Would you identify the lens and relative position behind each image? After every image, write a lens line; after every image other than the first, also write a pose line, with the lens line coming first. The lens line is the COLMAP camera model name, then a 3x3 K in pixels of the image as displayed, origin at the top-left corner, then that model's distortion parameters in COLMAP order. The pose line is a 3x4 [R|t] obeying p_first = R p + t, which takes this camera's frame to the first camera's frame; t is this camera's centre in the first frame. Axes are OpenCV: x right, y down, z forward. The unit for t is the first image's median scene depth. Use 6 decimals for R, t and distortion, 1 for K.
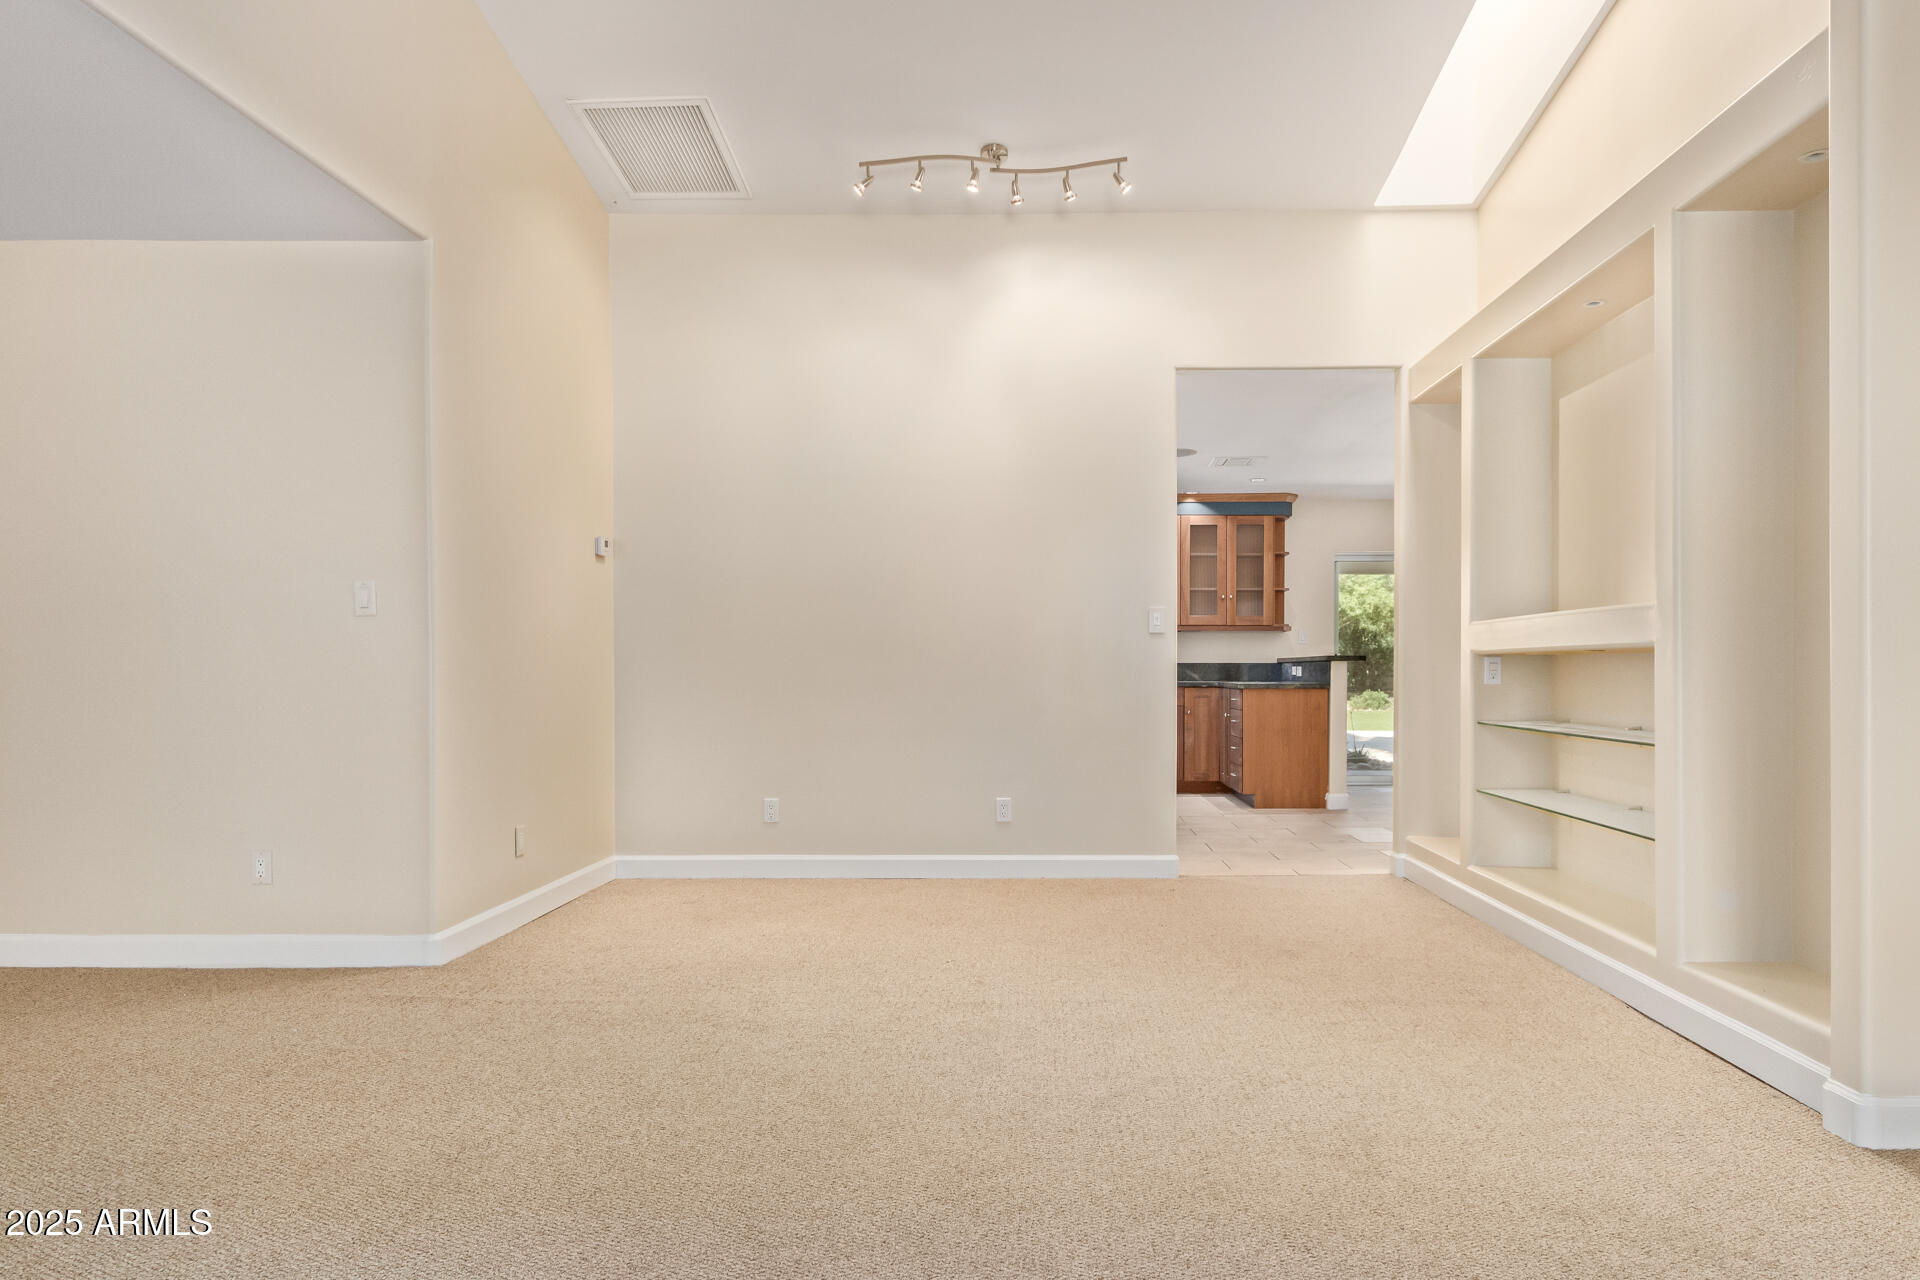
lens RADIAL K [[1181.6, 0, 1052.7], [0, 1181.6, 676.9], [0, 0, 1]] dist [-0.002179, -0.000525]
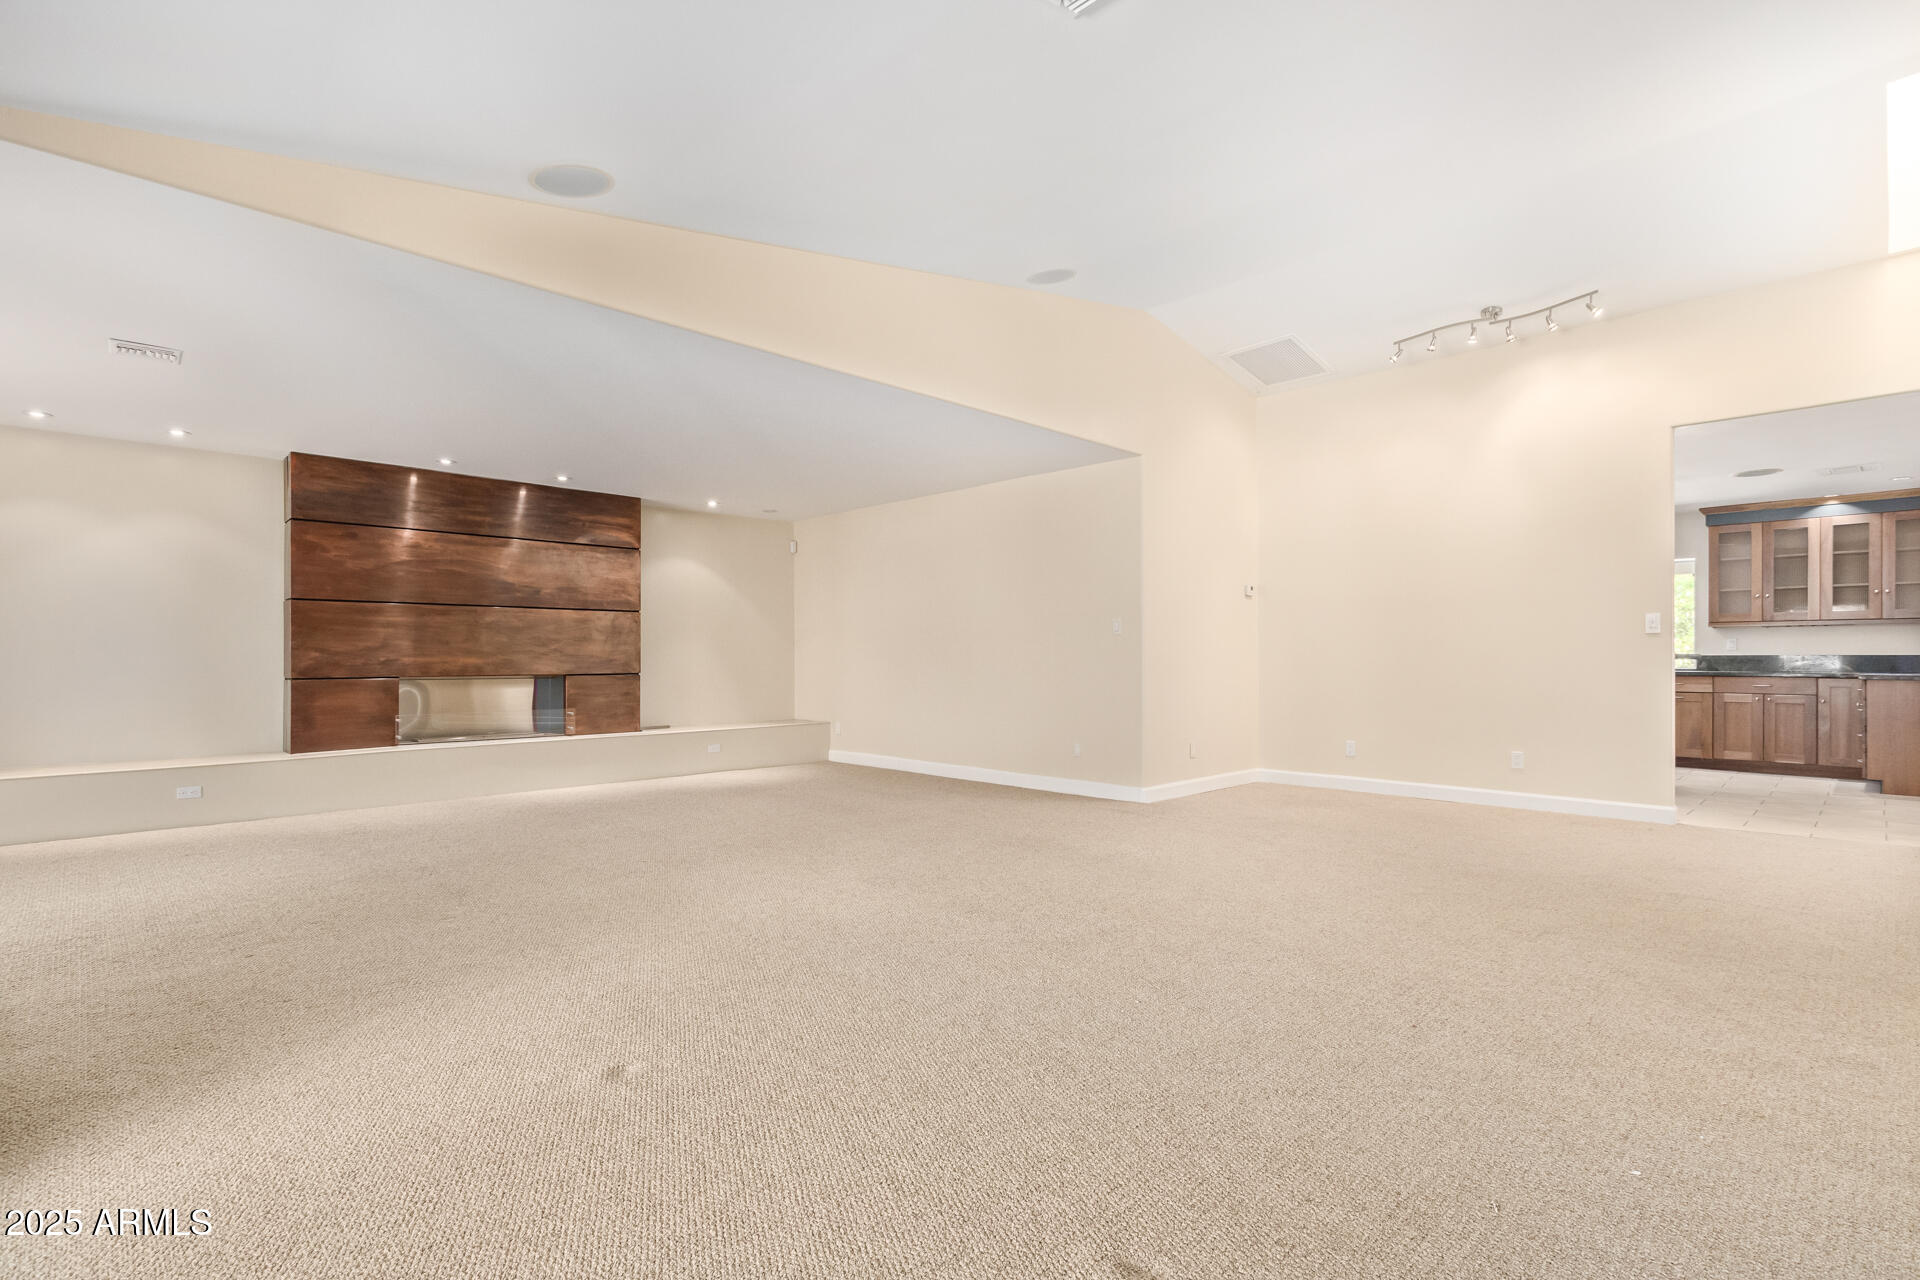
lens RADIAL K [[886.2, 0, 955.6], [0, 886.2, 648.1], [0, 0, 1]] dist [0.002109, 0.000445]
pose [[0.699447, -0.007251, -0.714647, 0.249150], [-0.006168, 0.999850, -0.016181, -0.000475], [0.714657, 0.015725, 0.699298, -0.229167]]
